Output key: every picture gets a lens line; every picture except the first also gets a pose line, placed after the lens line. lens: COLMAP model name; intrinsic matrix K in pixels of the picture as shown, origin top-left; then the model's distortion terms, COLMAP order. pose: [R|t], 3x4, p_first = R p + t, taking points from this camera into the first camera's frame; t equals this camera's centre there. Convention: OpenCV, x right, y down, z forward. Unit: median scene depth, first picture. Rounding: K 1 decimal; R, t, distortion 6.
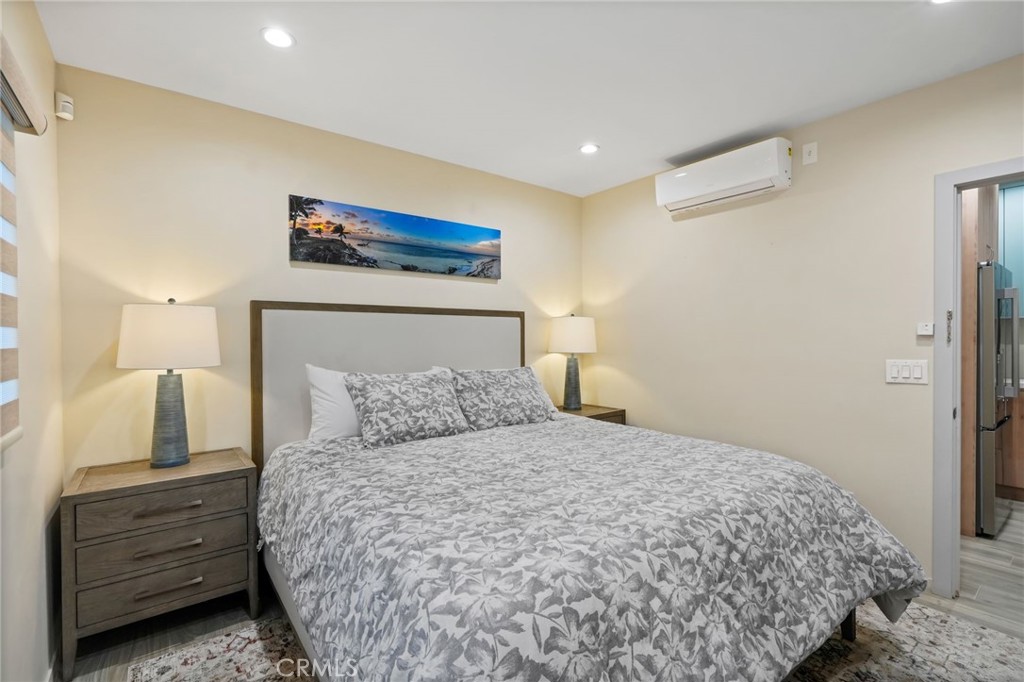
lens RADIAL K [[472.1, 0, 511.1], [0, 472.1, 326.6], [0, 0, 1]] dist [-0.002408, -0.000380]
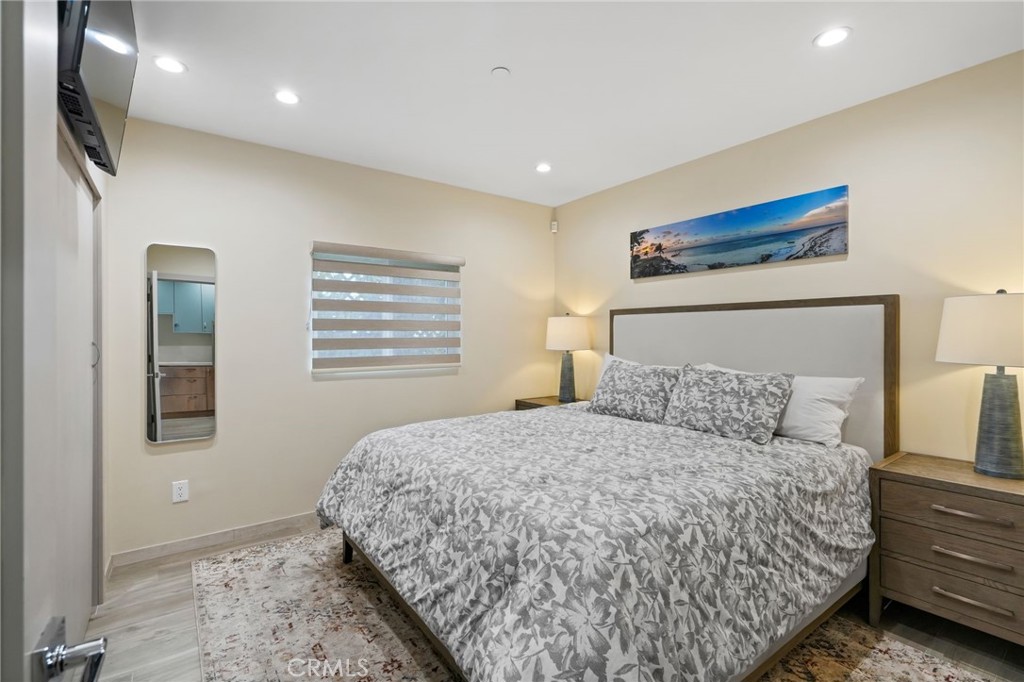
lens RADIAL K [[472.1, 0, 511.1], [0, 472.1, 326.6], [0, 0, 1]] dist [-0.002408, -0.000380]
pose [[-0.041649, -0.010851, -0.999073, 0.909944], [0.025259, 0.999610, -0.011910, 0.008164], [0.998813, -0.025732, -0.041359, 0.663299]]
